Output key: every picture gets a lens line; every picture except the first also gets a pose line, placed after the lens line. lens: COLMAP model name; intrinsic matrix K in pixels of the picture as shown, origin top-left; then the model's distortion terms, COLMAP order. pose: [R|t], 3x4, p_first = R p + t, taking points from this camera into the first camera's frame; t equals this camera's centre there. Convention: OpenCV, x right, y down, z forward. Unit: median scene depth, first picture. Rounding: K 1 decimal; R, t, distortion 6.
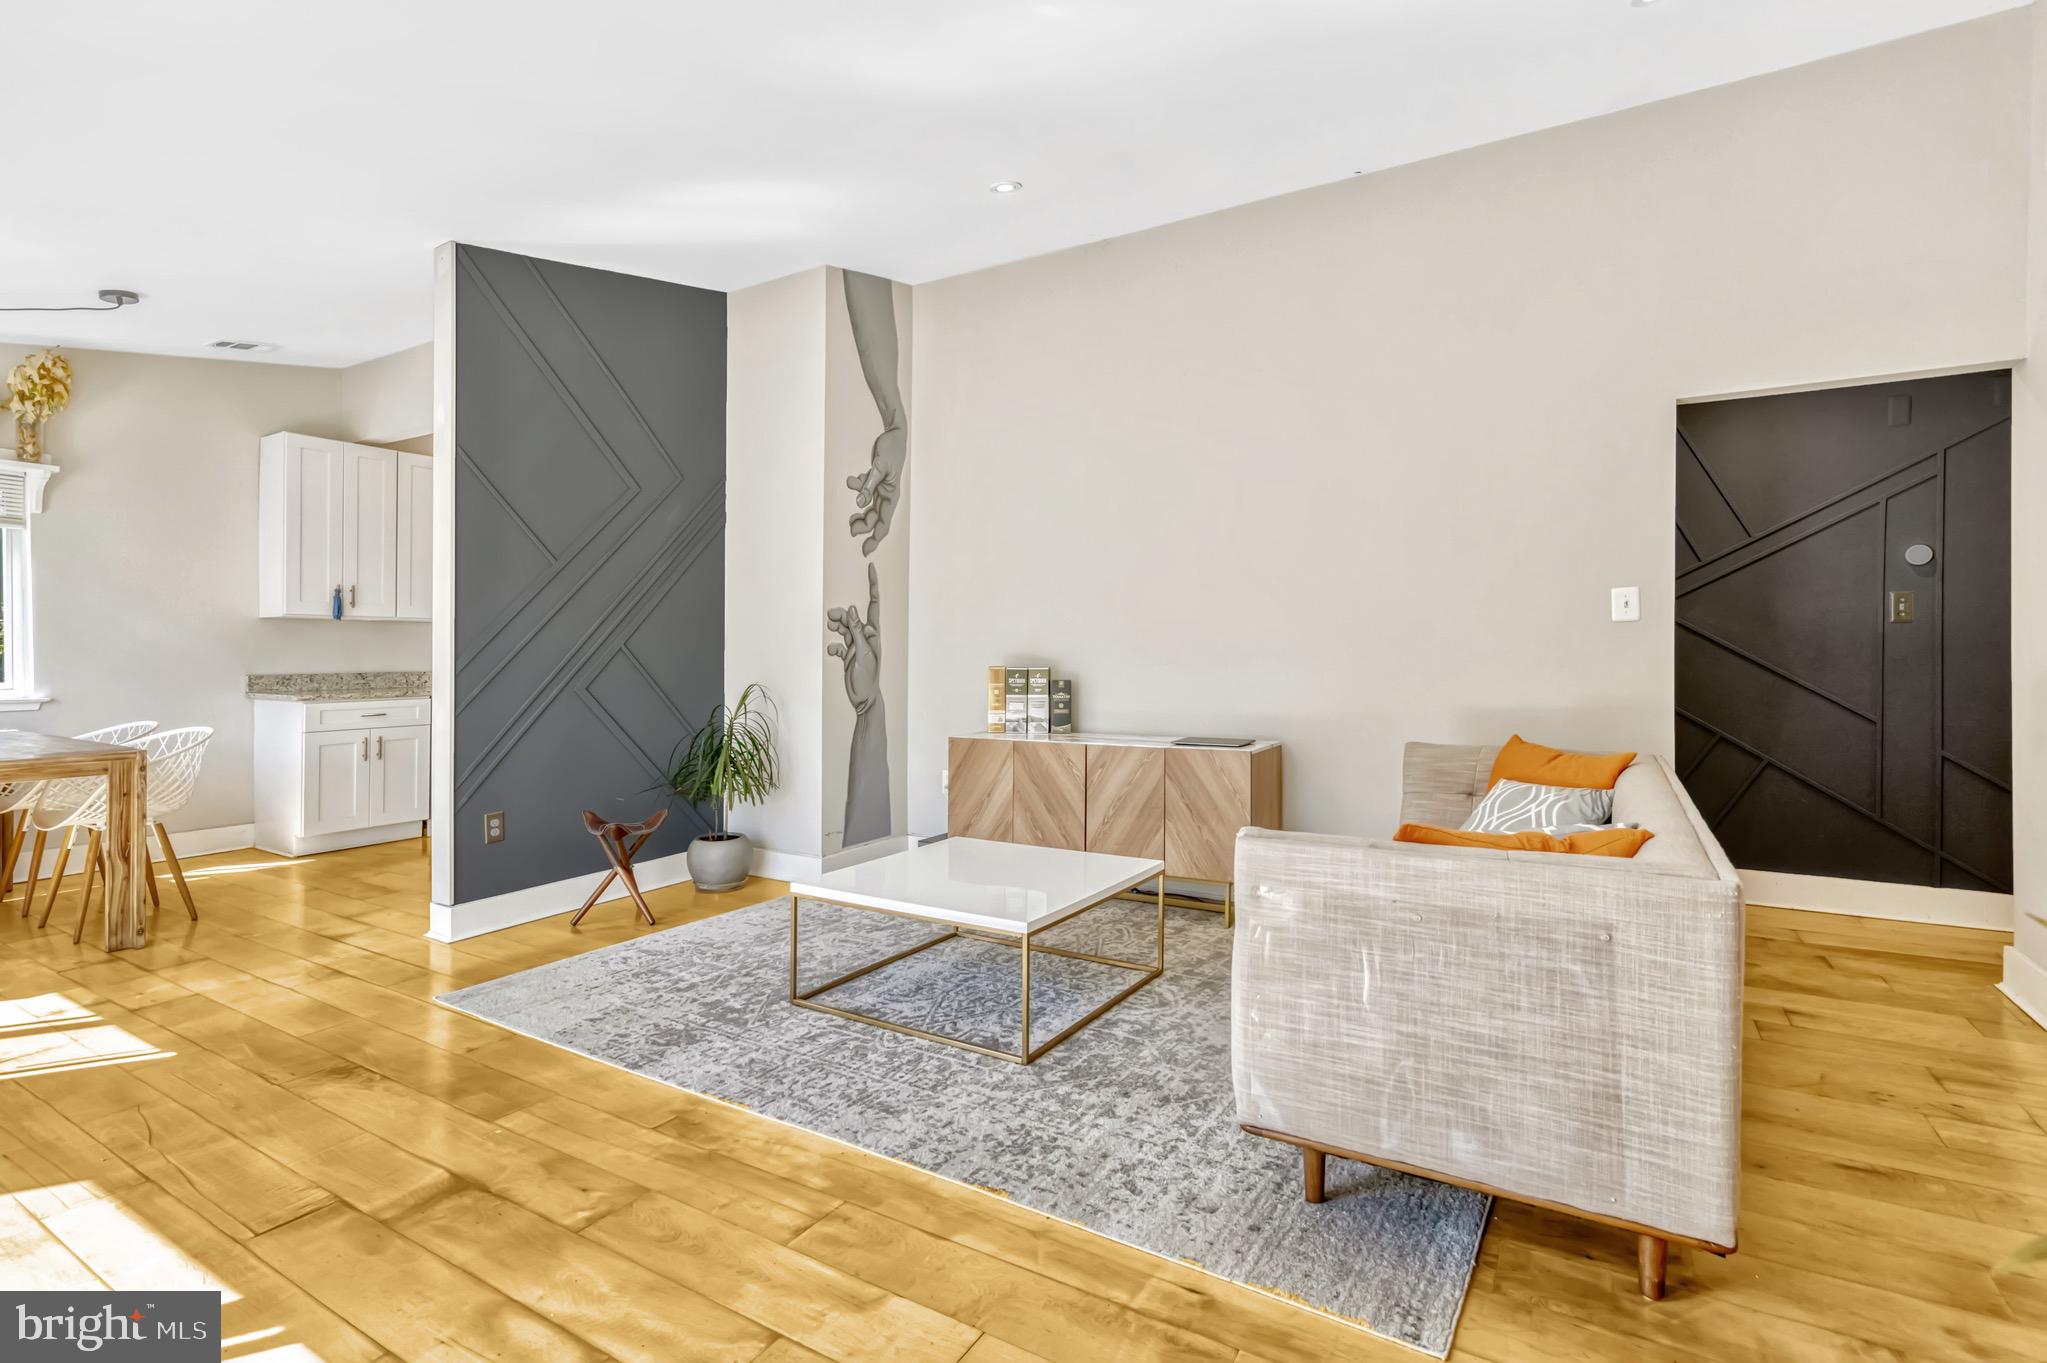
lens RADIAL K [[946.4, 0, 1017.4], [0, 946.4, 679.5], [0, 0, 1]] dist [-0.002067, -0.001507]
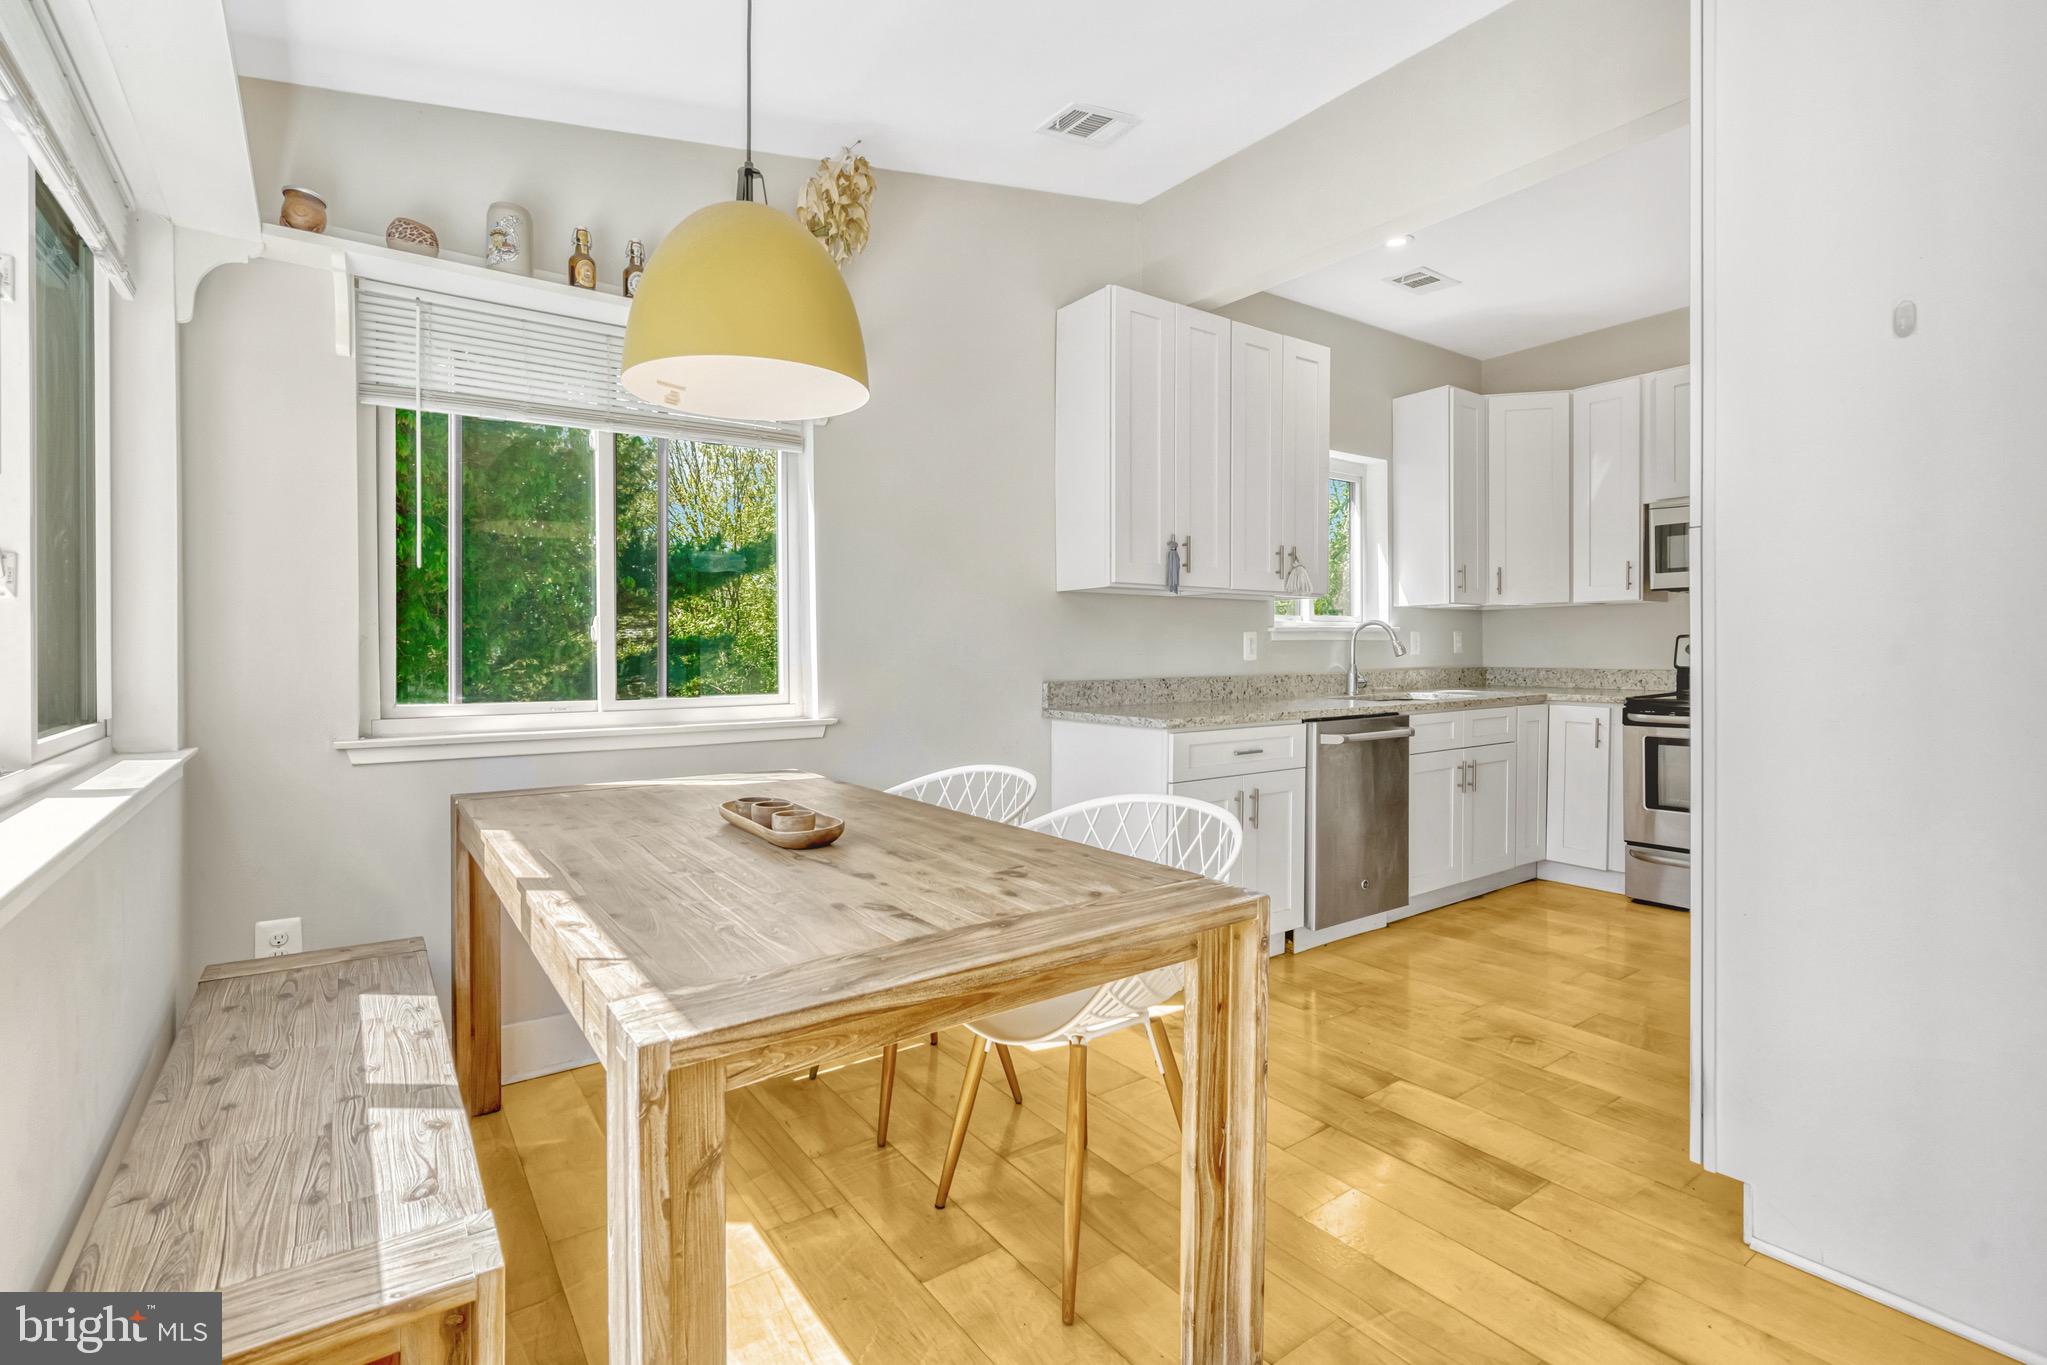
lens RADIAL K [[946.4, 0, 1017.4], [0, 946.4, 680.5], [0, 0, 1]] dist [-0.002067, -0.001507]
pose [[0.919823, 0.010596, -0.392191, -0.586157], [-0.009285, 0.999943, 0.005240, -0.008634], [0.392224, -0.001178, 0.919869, 0.411478]]
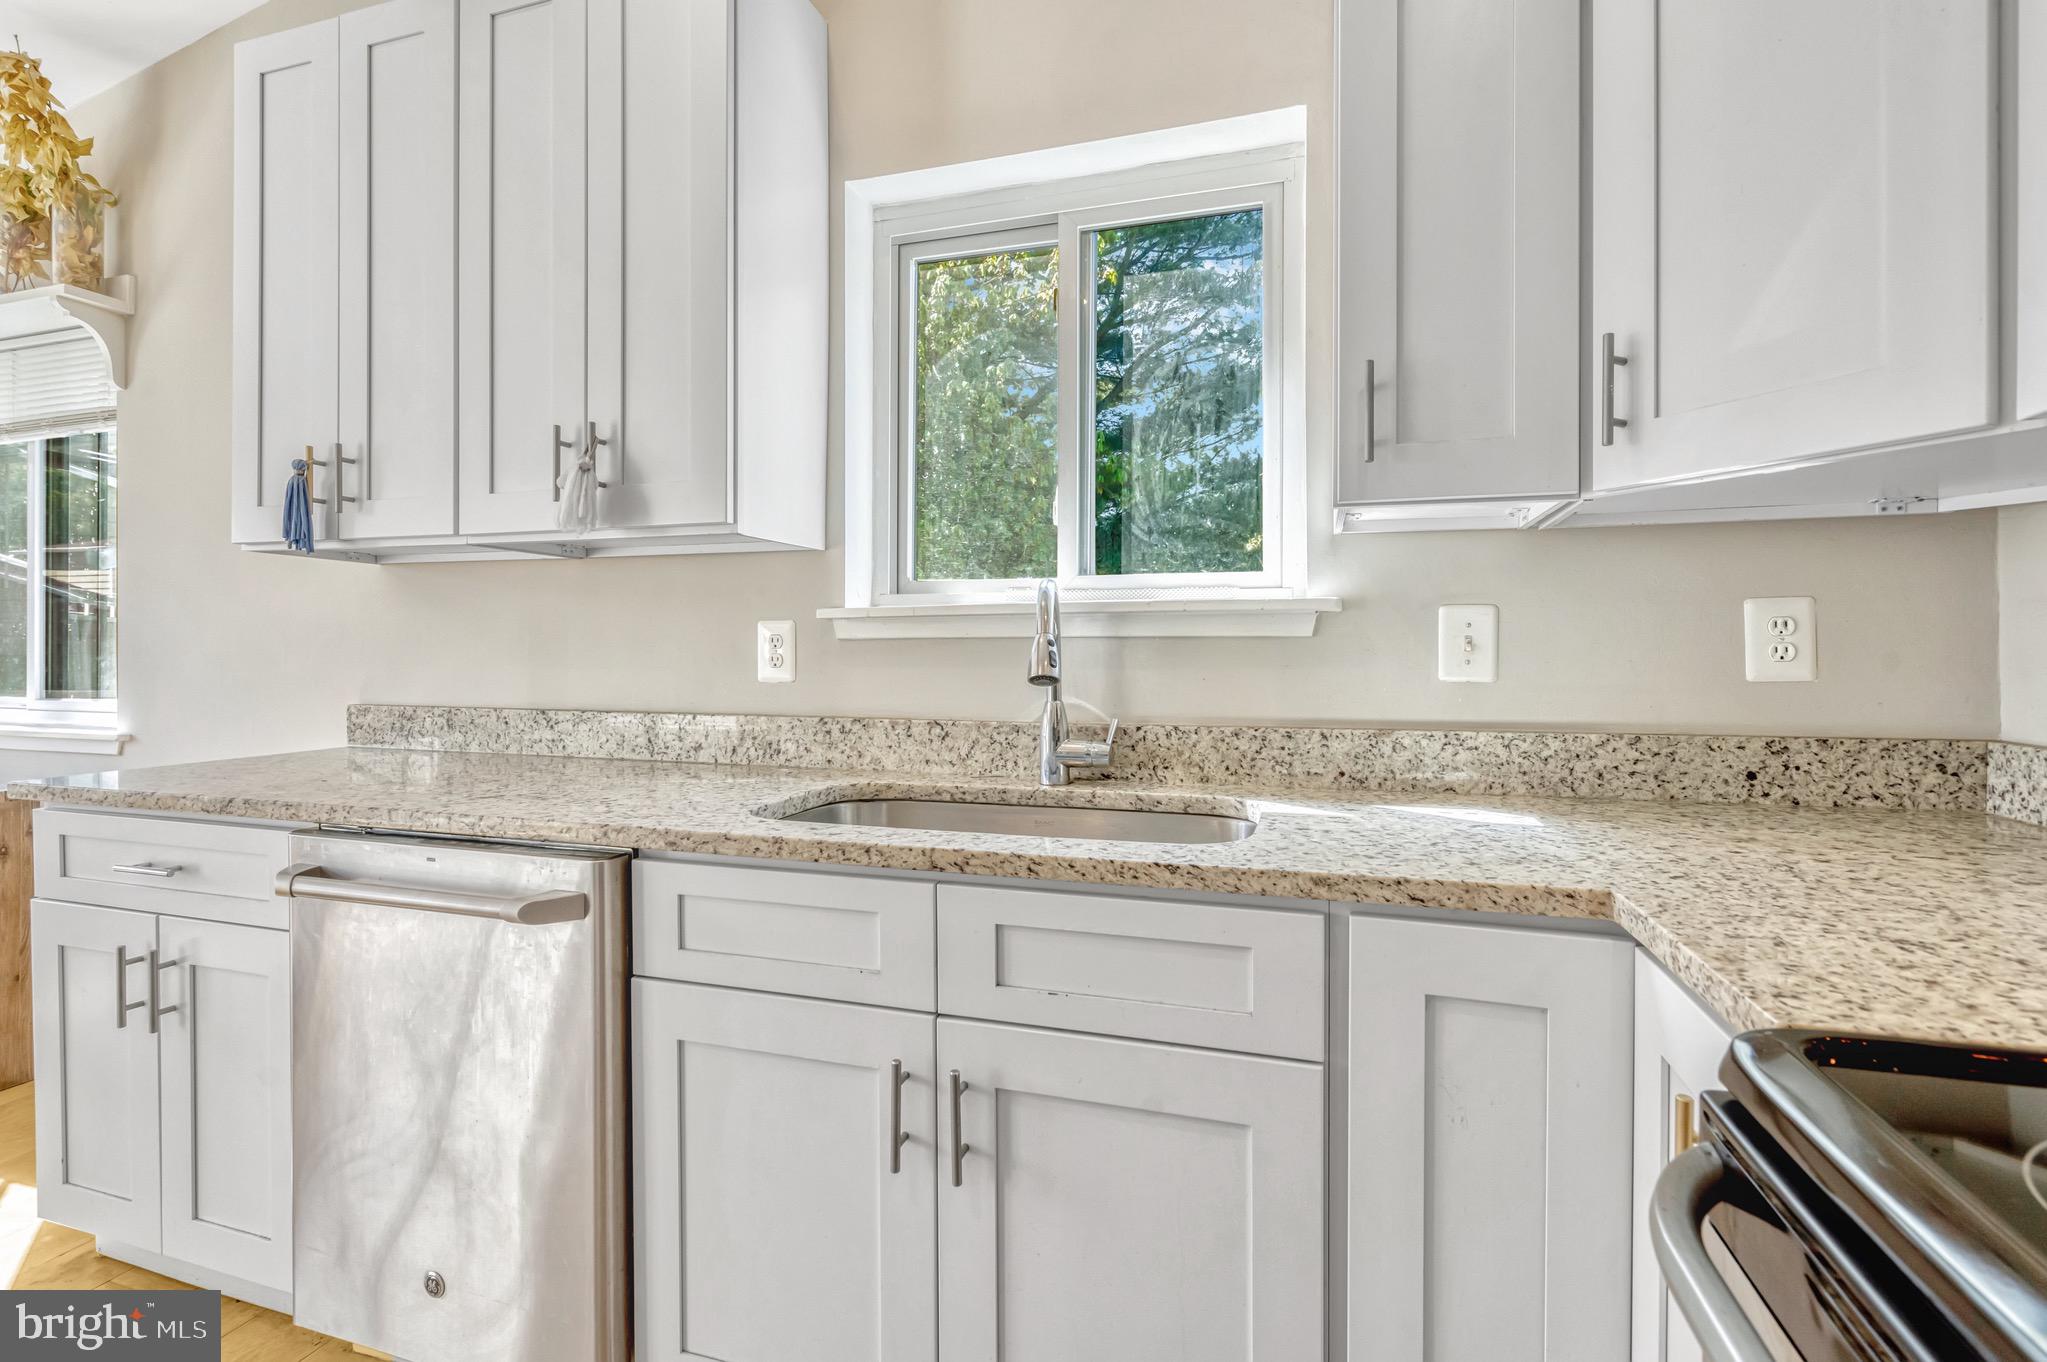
lens RADIAL K [[946.4, 0, 1017.4], [0, 946.4, 679.0], [0, 0, 1]] dist [-0.002067, -0.001507]
pose [[0.238605, 0.032659, -0.970567, -0.349993], [-0.033410, 0.999119, 0.025406, -0.035476], [0.970542, 0.026364, 0.239486, 1.183730]]
